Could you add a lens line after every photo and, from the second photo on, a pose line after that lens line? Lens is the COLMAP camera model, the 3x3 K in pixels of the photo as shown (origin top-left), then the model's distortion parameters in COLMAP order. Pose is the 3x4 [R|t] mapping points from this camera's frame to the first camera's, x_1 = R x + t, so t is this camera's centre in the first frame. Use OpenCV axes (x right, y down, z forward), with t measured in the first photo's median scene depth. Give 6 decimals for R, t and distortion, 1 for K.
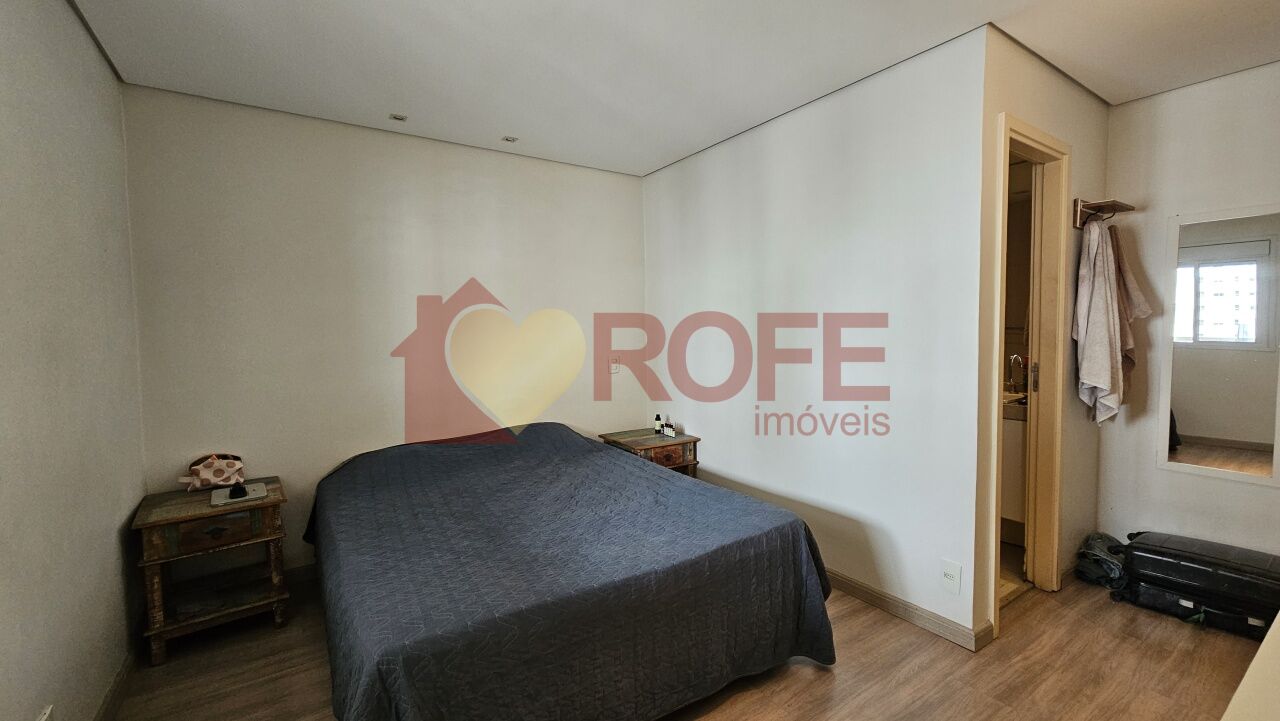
lens RADIAL K [[524.2, 0, 644.2], [0, 524.2, 351.7], [0, 0, 1]] dist [-0.000497, 0.000833]
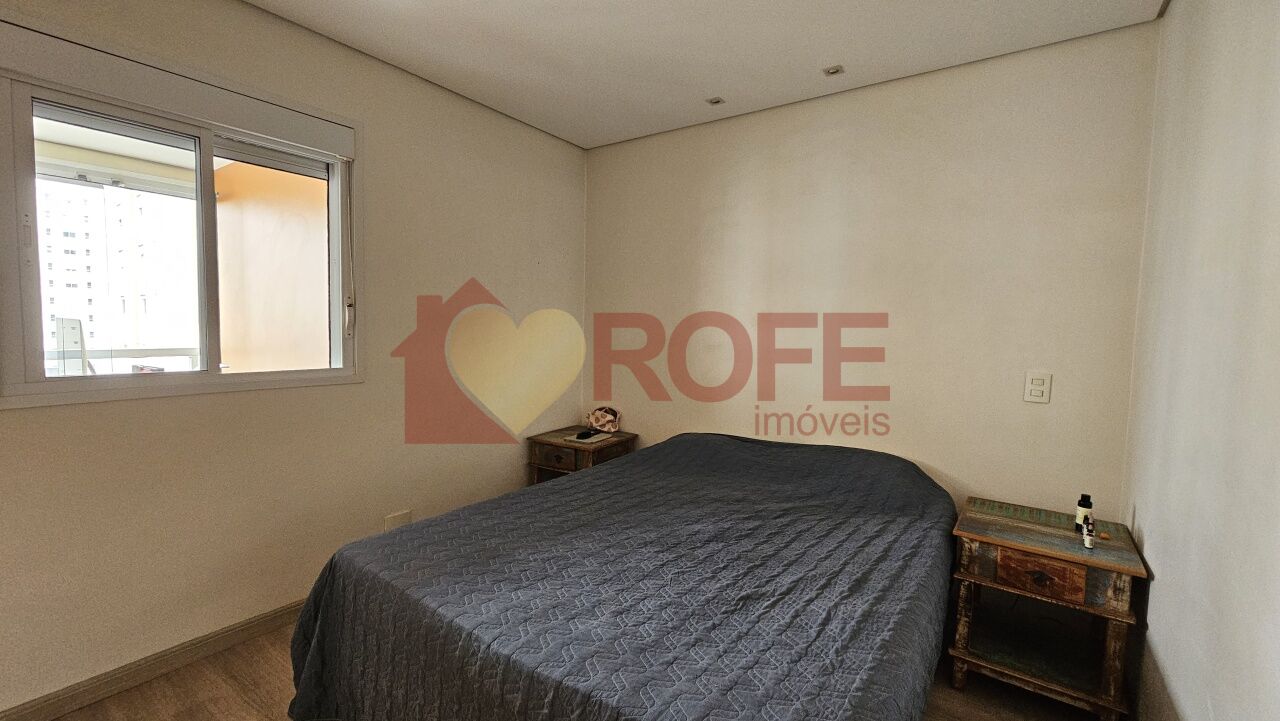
lens RADIAL K [[524.2, 0, 633.9], [0, 524.2, 348.9], [0, 0, 1]] dist [-0.000497, 0.000833]
pose [[0.345444, 0.062092, -0.936383, 0.498390], [-0.065576, 0.996967, 0.041918, -0.018136], [0.936146, 0.046924, 0.348468, 0.609945]]
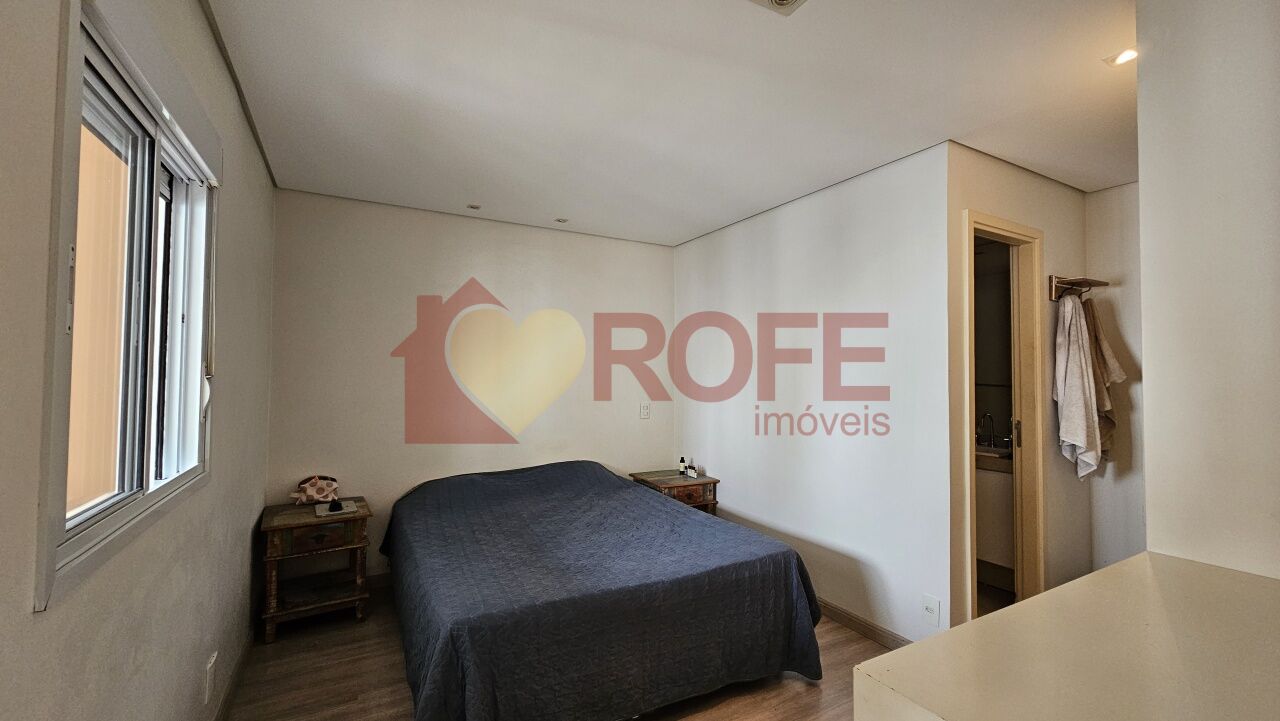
lens RADIAL K [[524.2, 0, 640.5], [0, 524.2, 346.7], [0, 0, 1]] dist [-0.000497, 0.000833]
pose [[0.995815, 0.016561, -0.089878, 0.049589], [-0.024927, 0.995376, -0.092767, -0.012357], [0.087927, 0.094619, 0.991623, -0.198618]]
